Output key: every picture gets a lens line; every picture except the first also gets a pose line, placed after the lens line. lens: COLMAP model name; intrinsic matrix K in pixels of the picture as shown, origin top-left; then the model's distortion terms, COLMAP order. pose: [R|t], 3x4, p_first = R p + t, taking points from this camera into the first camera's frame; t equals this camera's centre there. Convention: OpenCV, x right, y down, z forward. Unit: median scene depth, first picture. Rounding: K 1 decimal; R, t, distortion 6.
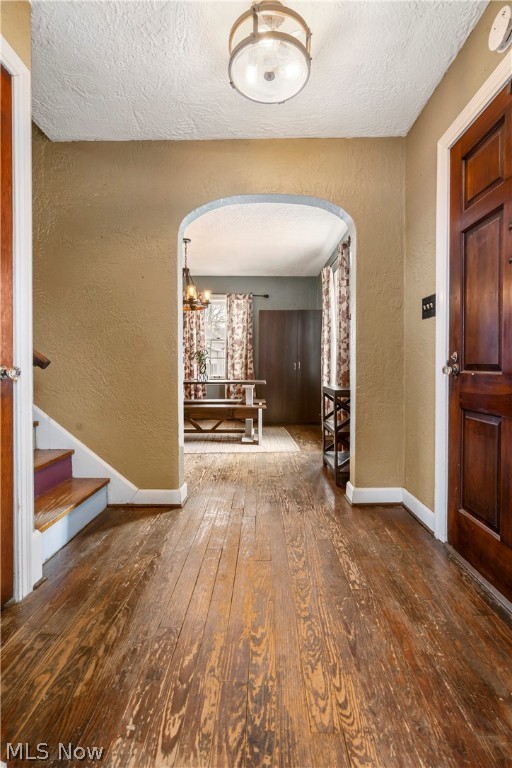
lens RADIAL K [[384.1, 0, 256.1], [0, 384.1, 380.1], [0, 0, 1]] dist [-0.001667, 0.002200]
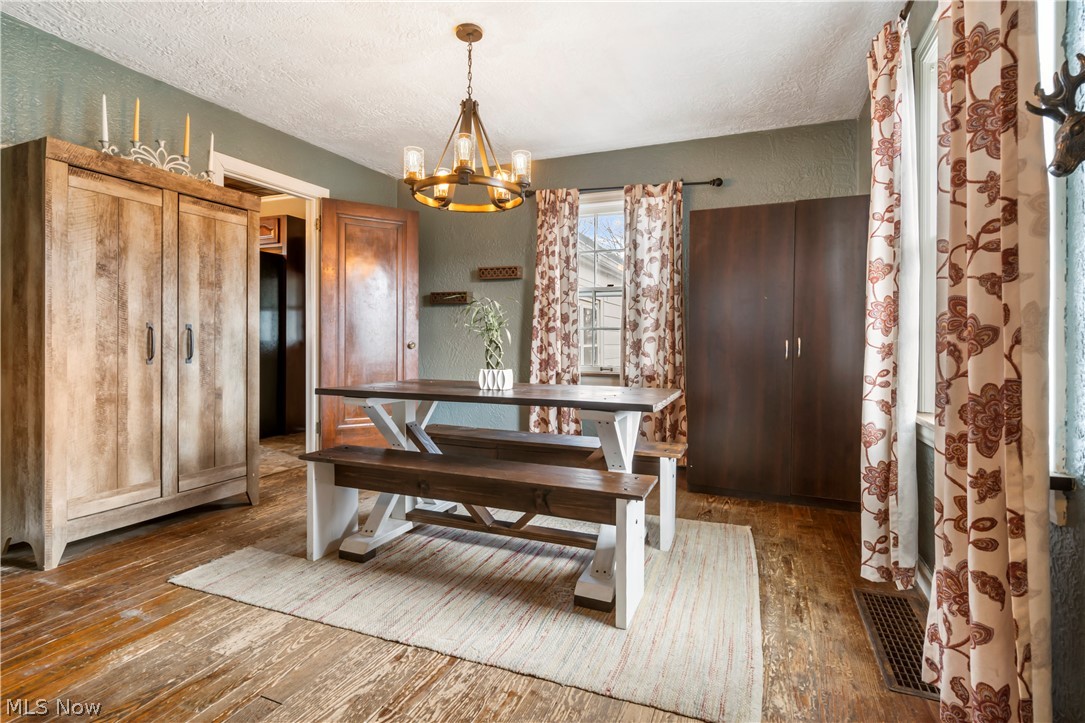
lens RADIAL K [[526.2, 0, 544.4], [0, 526.2, 351.3], [0, 0, 1]] dist [-0.003395, 0.000677]
pose [[0.927113, 0.010661, -0.374630, 0.069793], [-0.017236, 0.999751, -0.014206, -0.020095], [0.374385, 0.019628, 0.927066, 0.395495]]
